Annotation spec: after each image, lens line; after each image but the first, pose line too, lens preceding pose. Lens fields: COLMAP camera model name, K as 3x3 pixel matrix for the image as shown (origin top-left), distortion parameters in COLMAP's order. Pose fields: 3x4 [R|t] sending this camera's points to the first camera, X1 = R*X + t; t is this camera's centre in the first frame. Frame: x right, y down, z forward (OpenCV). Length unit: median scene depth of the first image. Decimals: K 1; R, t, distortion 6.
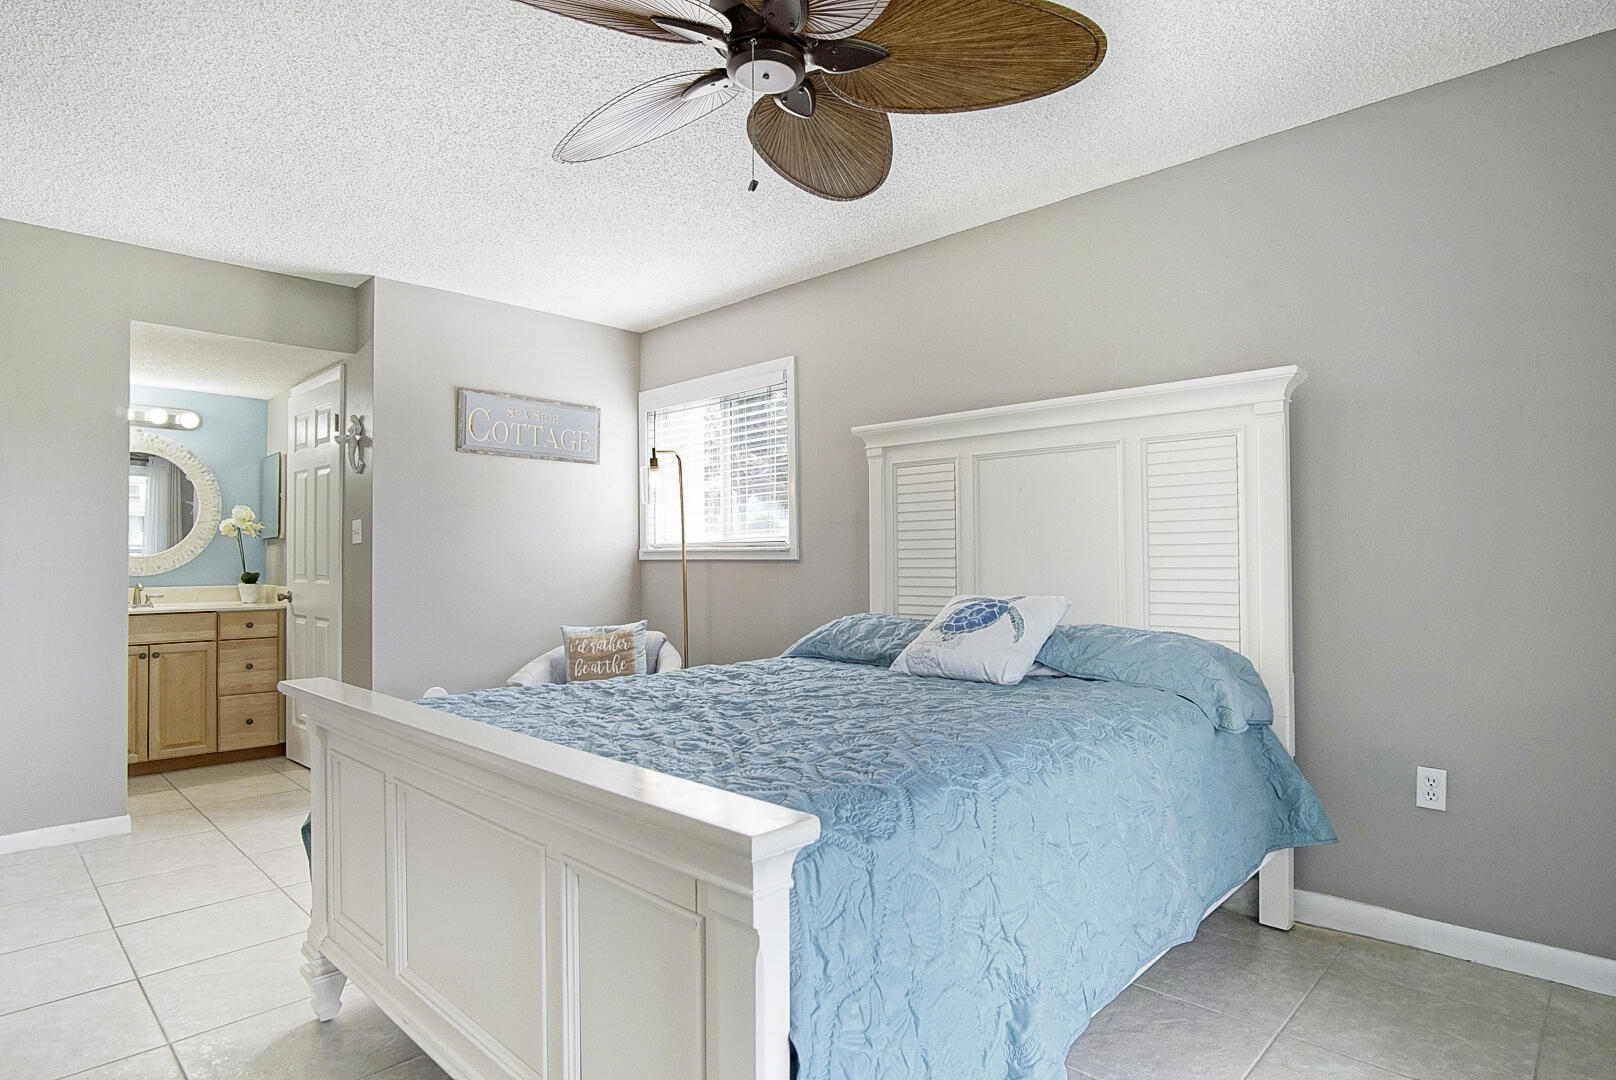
lens RADIAL K [[858.9, 0, 803.8], [0, 858.9, 536.3], [0, 0, 1]] dist [0.024250, 0.000920]
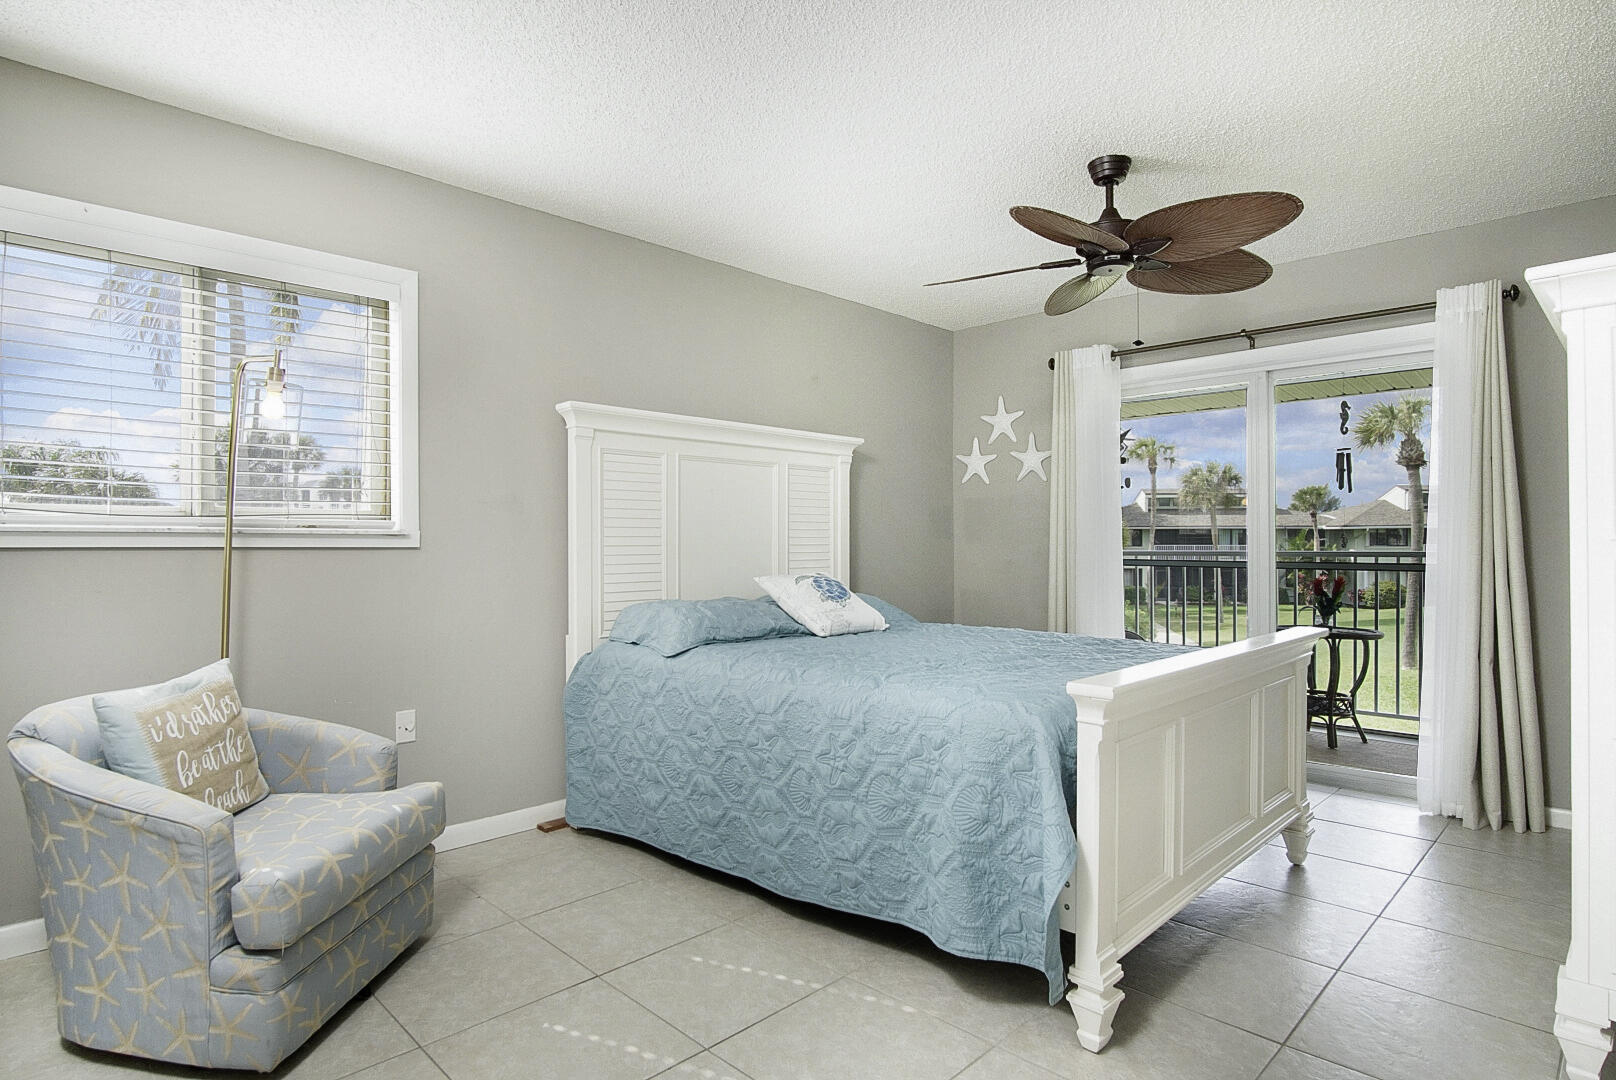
lens RADIAL K [[858.9, 0, 804.7], [0, 858.9, 546.6], [0, 0, 1]] dist [0.024250, 0.000920]
pose [[0.011234, -0.000017, 0.999937, -0.755190], [-0.018390, 0.999831, 0.000223, 0.020450], [-0.999768, -0.018391, 0.011232, 0.652264]]
